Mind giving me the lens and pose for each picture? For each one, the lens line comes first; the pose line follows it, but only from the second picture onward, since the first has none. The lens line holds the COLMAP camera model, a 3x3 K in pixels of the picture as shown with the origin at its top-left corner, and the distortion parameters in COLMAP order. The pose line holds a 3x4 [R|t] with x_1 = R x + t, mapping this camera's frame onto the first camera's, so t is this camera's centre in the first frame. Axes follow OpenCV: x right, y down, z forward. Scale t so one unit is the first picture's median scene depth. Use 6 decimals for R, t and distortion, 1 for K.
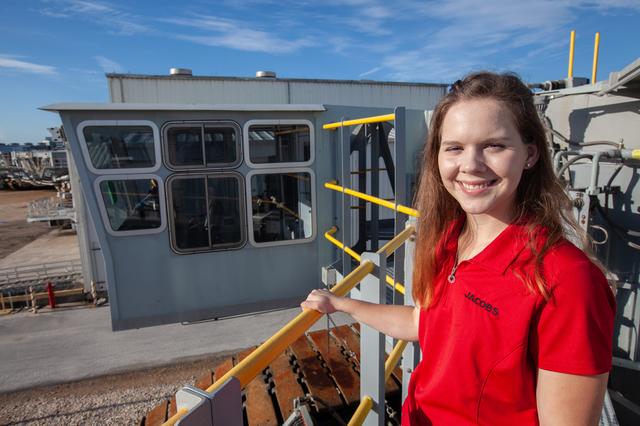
lens RADIAL K [[440.2, 0, 319.8], [0, 440.2, 219.3], [0, 0, 1]] dist [-0.098764, 0.070916]
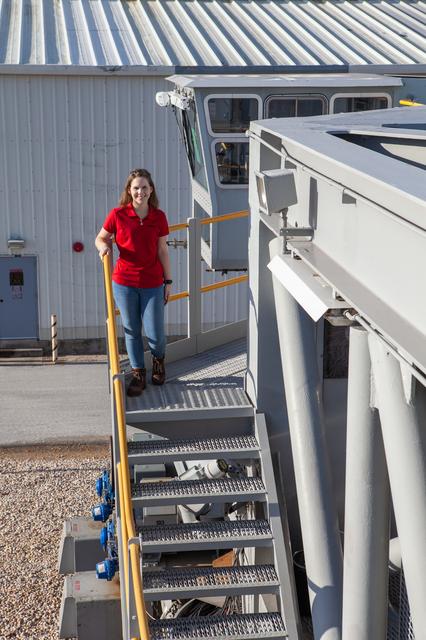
lens RADIAL K [[1181.4, 0, 213.0], [0, 1181.4, 320.0], [0, 0, 1]] dist [0.020351, 0.035641]
pose [[0.986569, 0.056587, -0.153231, 0.035499], [-0.048561, 0.997270, 0.055627, 0.228065], [0.155960, -0.047439, 0.986624, -2.342323]]
